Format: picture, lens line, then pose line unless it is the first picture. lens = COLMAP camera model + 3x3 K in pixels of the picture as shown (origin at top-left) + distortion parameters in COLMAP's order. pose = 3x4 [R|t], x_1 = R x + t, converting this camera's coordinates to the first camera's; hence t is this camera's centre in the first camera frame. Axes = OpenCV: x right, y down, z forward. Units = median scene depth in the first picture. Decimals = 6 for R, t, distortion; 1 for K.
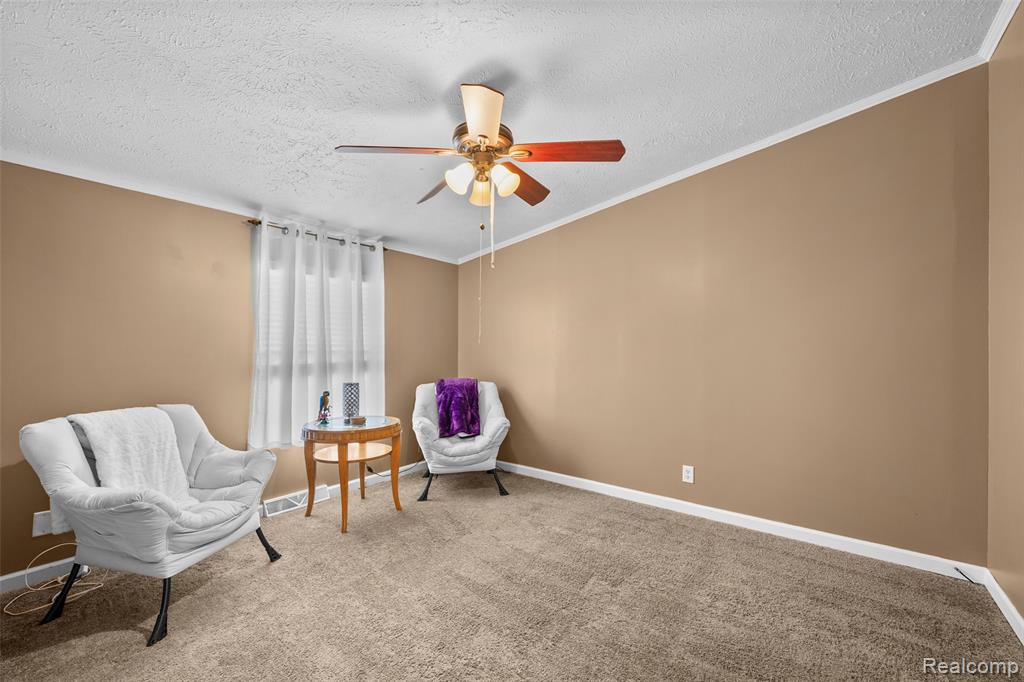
lens RADIAL K [[412.4, 0, 513.7], [0, 412.4, 341.1], [0, 0, 1]] dist [-0.001092, 0.000179]
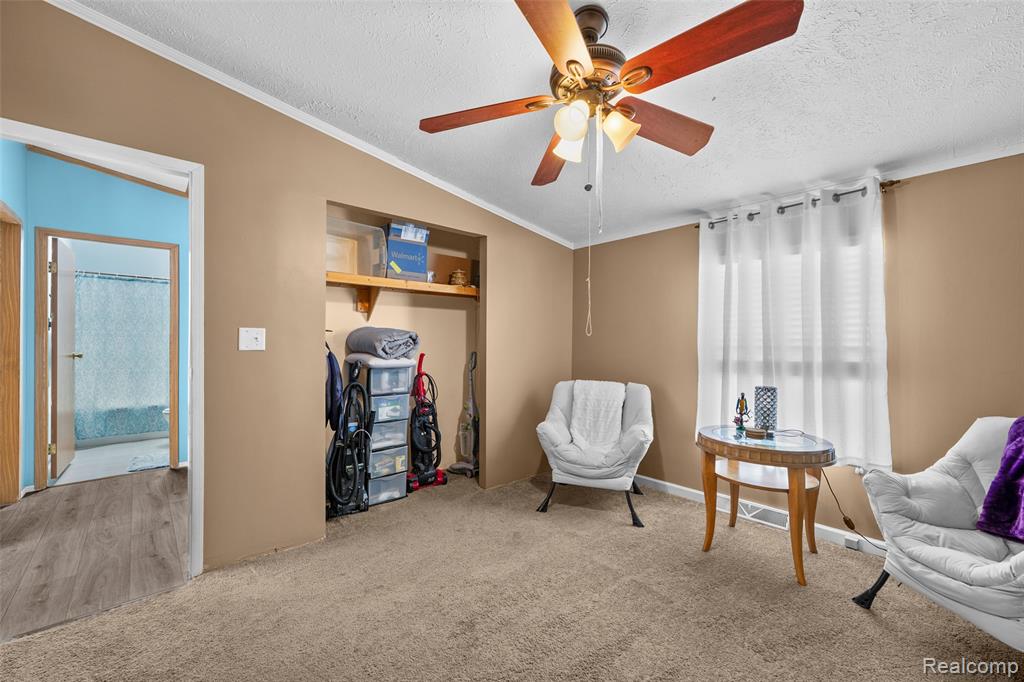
lens RADIAL K [[412.4, 0, 513.7], [0, 412.4, 341.1], [0, 0, 1]] dist [-0.001092, 0.000179]
pose [[-0.186702, -0.004728, -0.982405, 0.485005], [0.014008, 0.999874, -0.007474, 0.011945], [0.982317, -0.015157, -0.186612, 0.685029]]
